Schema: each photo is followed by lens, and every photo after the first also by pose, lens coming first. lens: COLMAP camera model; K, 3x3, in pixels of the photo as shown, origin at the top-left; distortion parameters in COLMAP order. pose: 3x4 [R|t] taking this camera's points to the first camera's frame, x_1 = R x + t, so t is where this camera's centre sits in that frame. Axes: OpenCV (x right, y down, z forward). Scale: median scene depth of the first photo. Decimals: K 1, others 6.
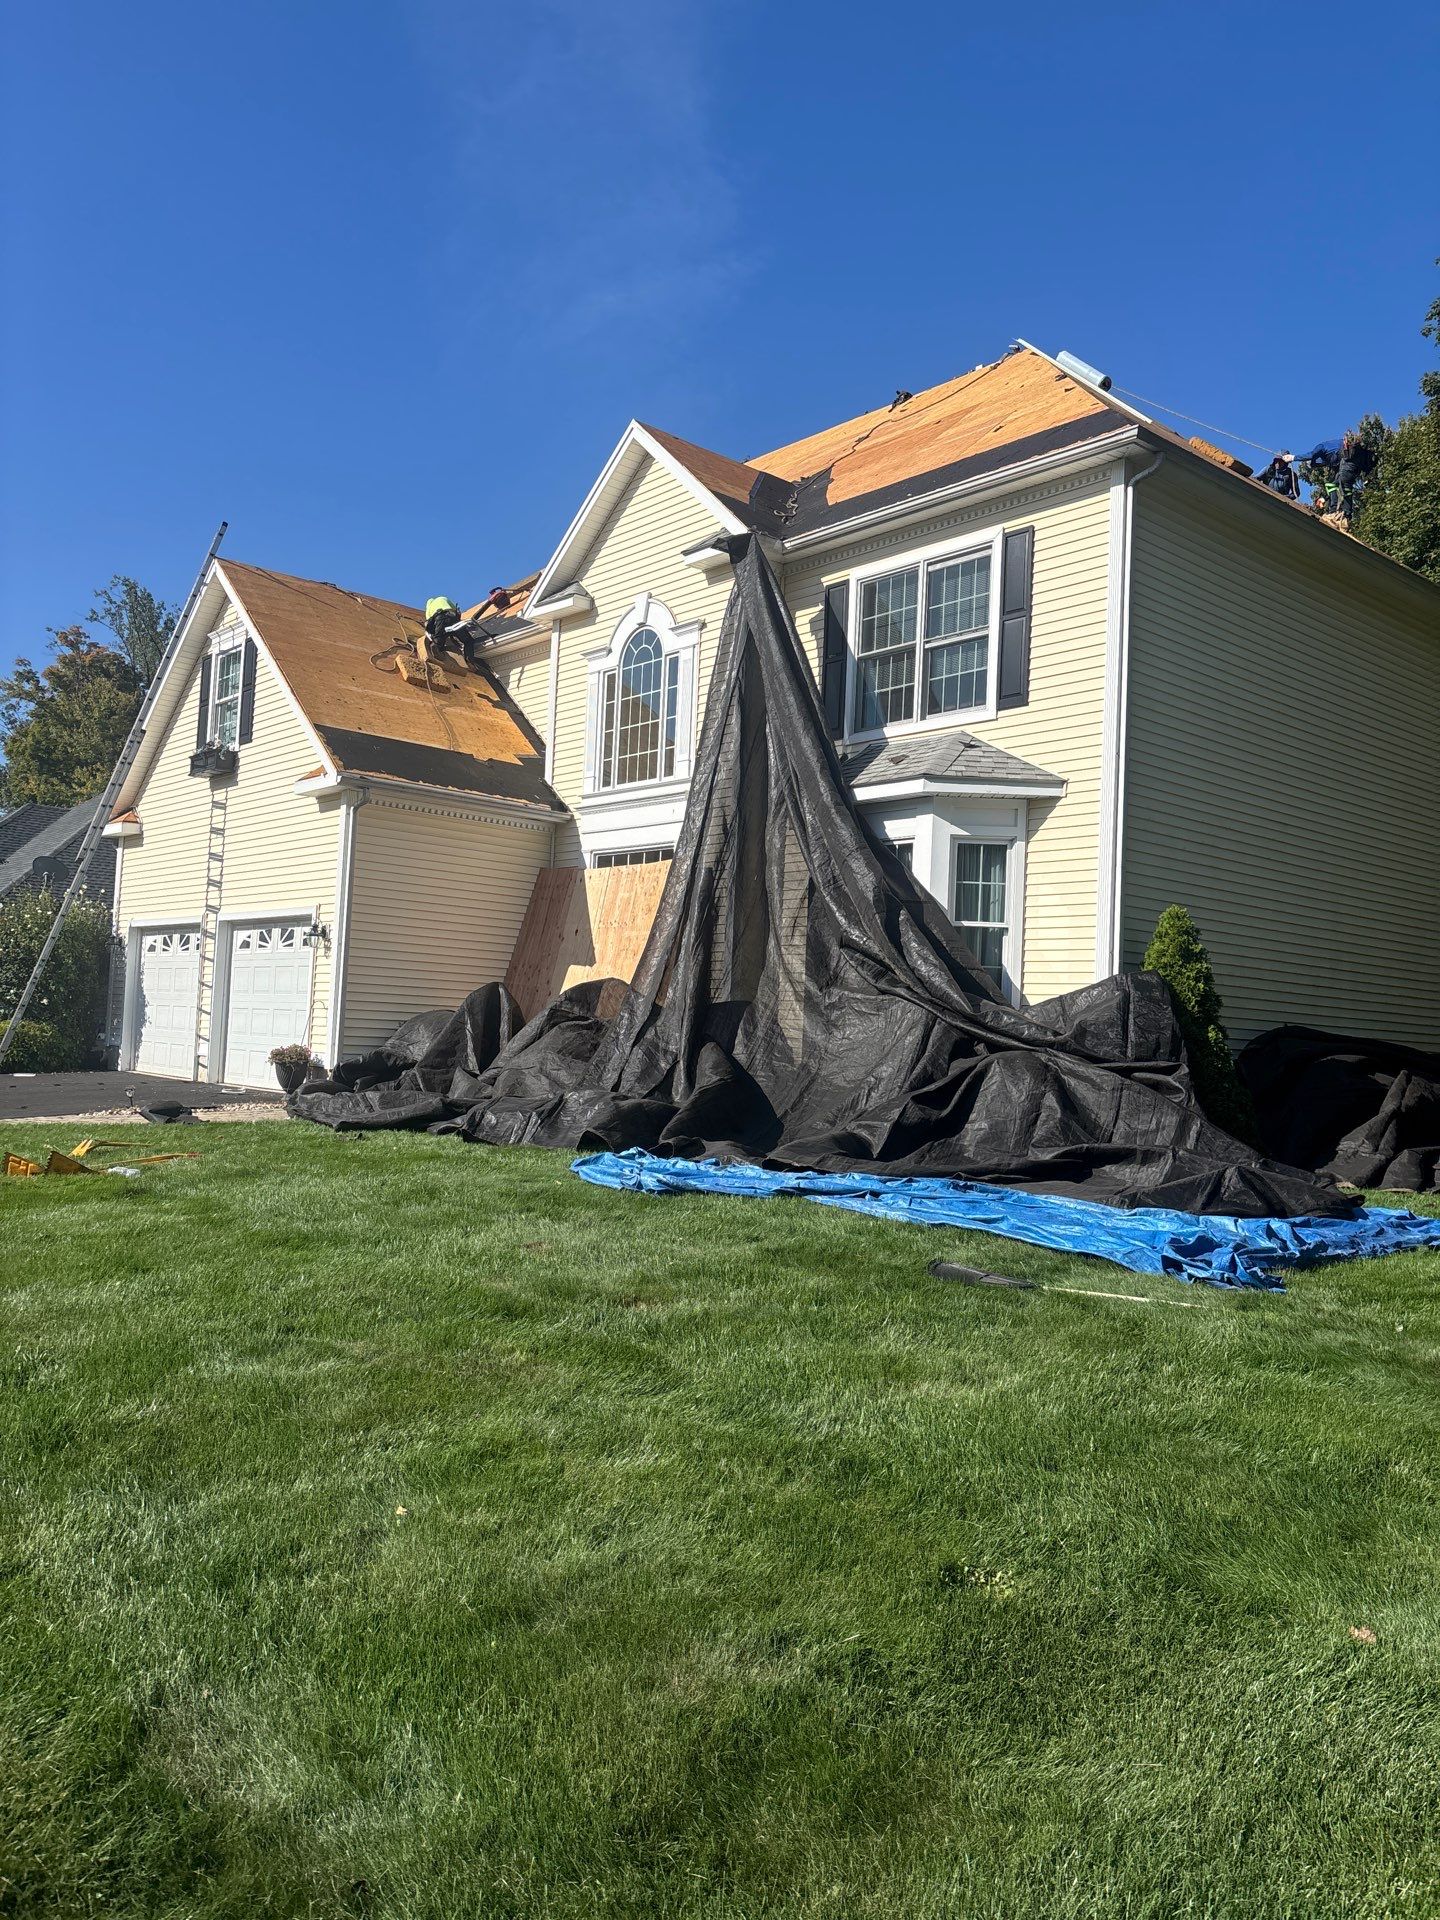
lens RADIAL K [[1458.0, 0, 719.6], [0, 1458.0, 962.8], [0, 0, 1]] dist [0.053914, -0.053869]
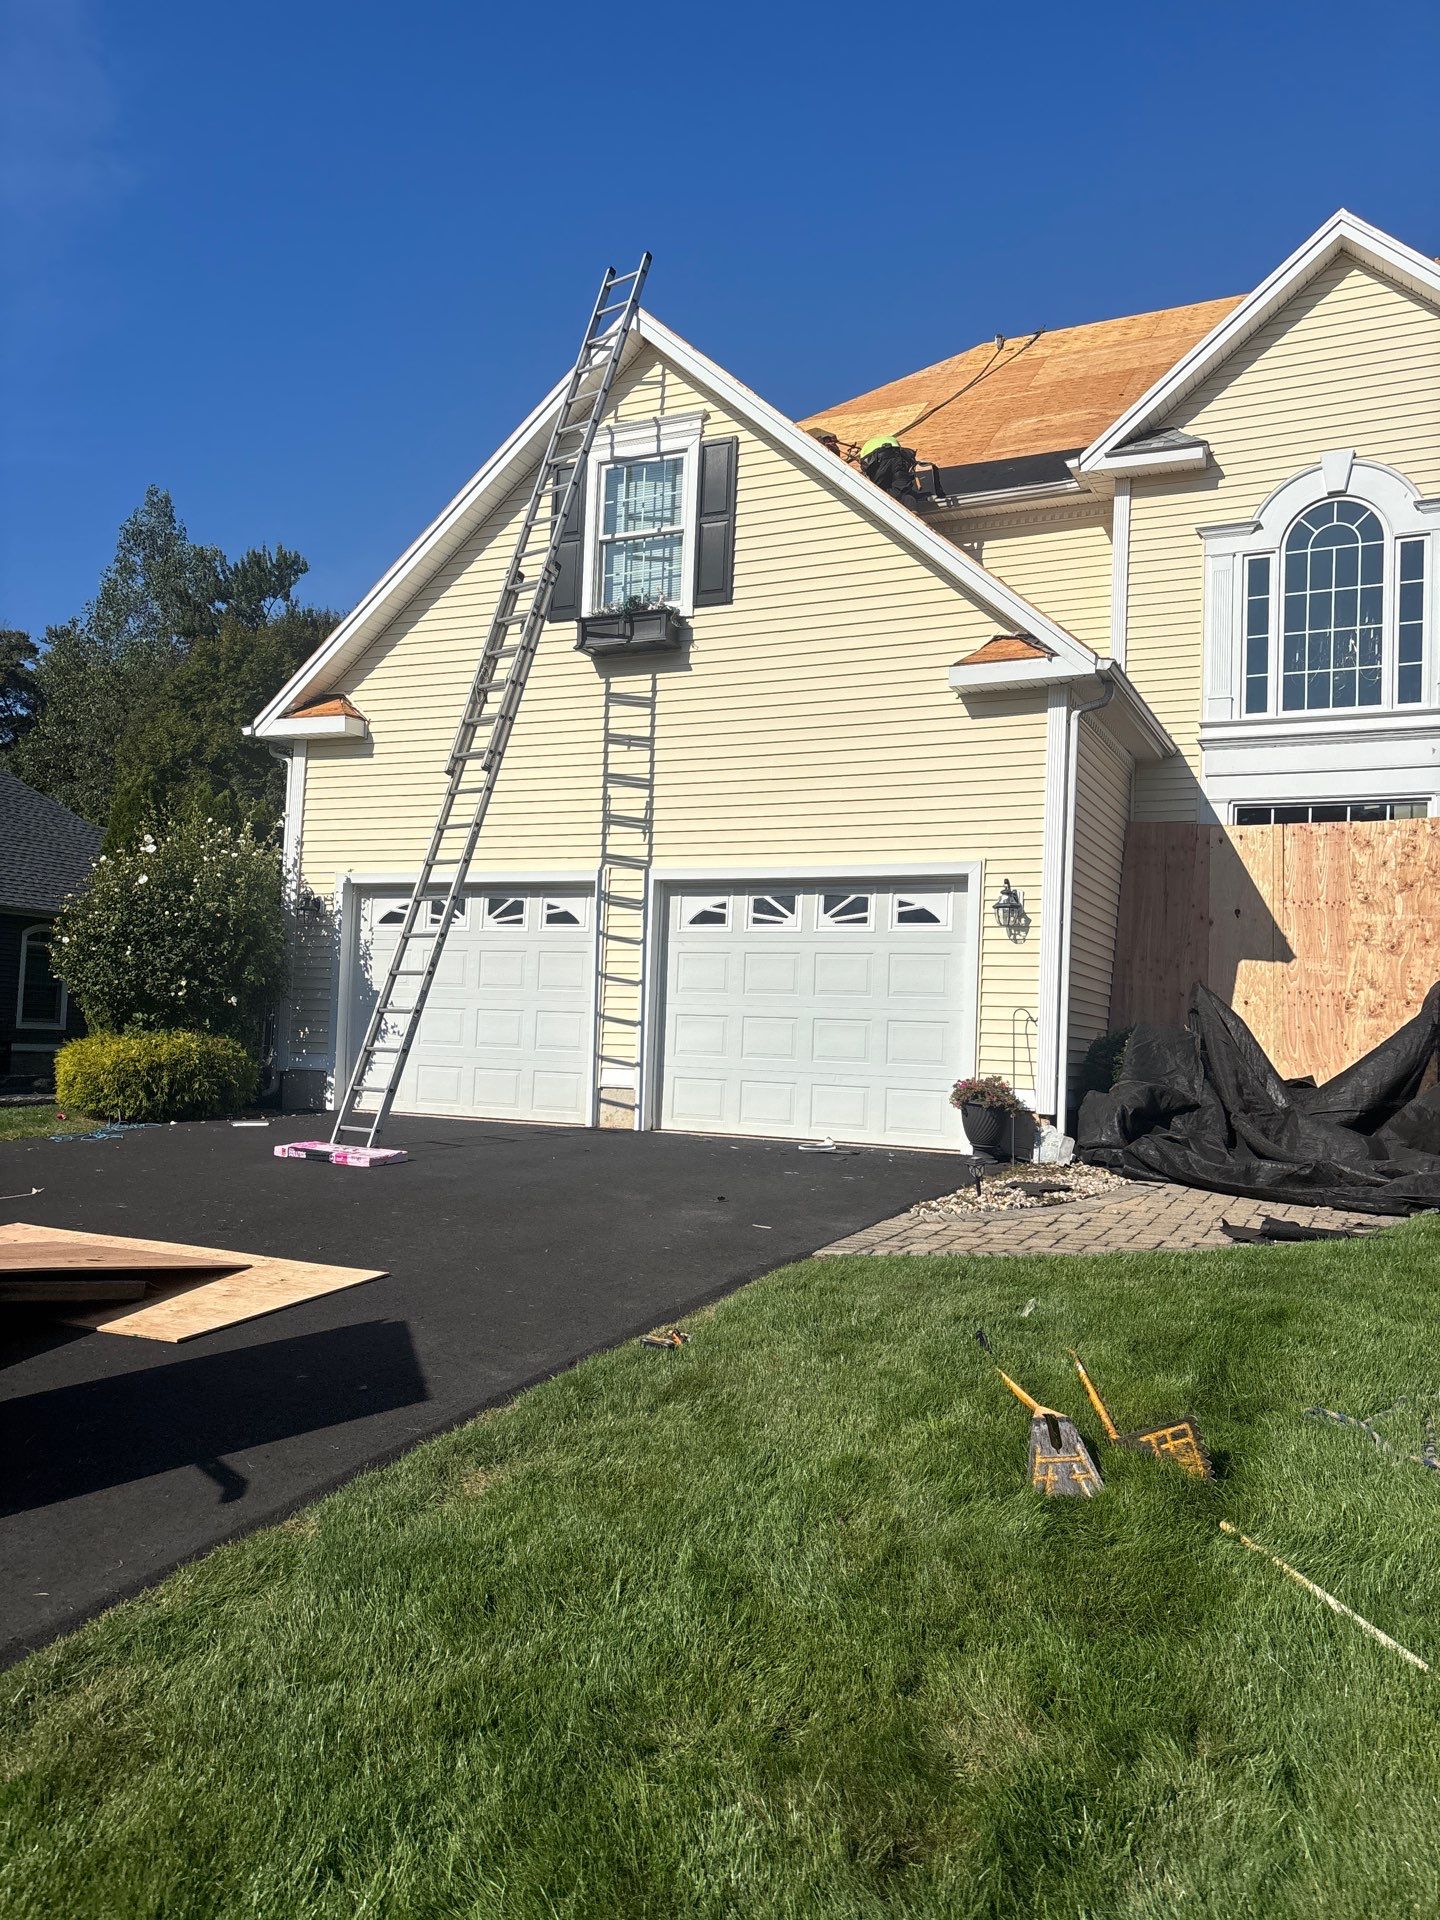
lens RADIAL K [[1341.7, 0, 722.1], [0, 1341.7, 981.6], [0, 0, 1]] dist [0.129260, -0.187393]
pose [[0.913605, 0.006069, 0.406558, -0.600932], [-0.017476, 0.999551, 0.024351, 0.001395], [-0.406227, -0.029352, 0.913300, 0.482610]]
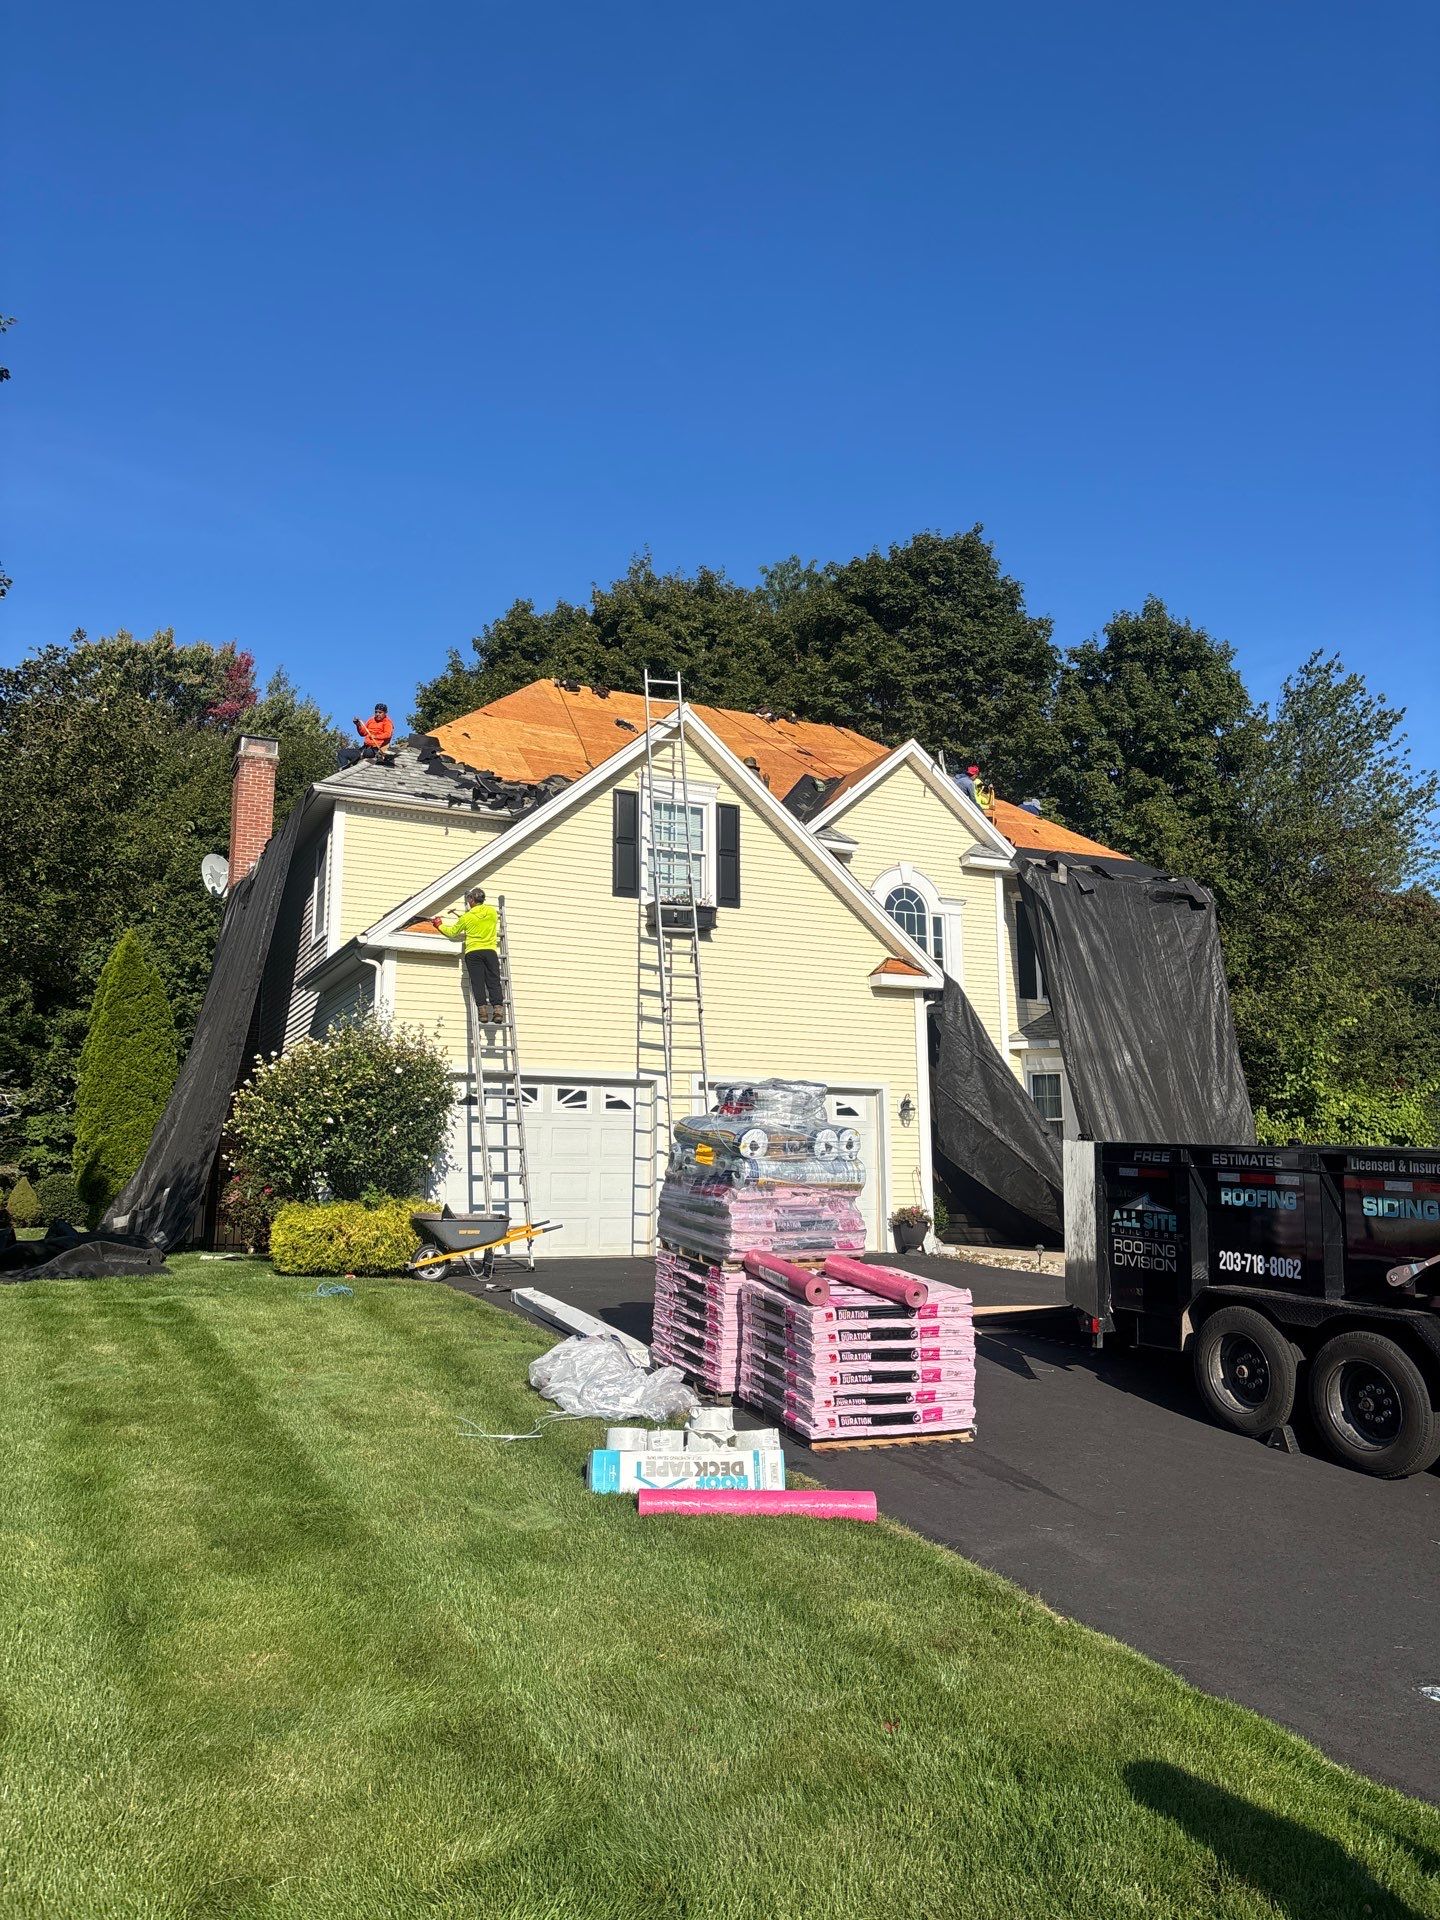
lens RADIAL K [[1457.3, 0, 720.0], [0, 1457.3, 960.0], [0, 0, 1]] dist [0.115619, -0.273546]
pose [[0.257420, 0.122807, 0.958464, -1.371450], [-0.029393, 0.992427, -0.119265, 0.006372], [-0.965853, 0.002529, 0.259080, 0.800951]]
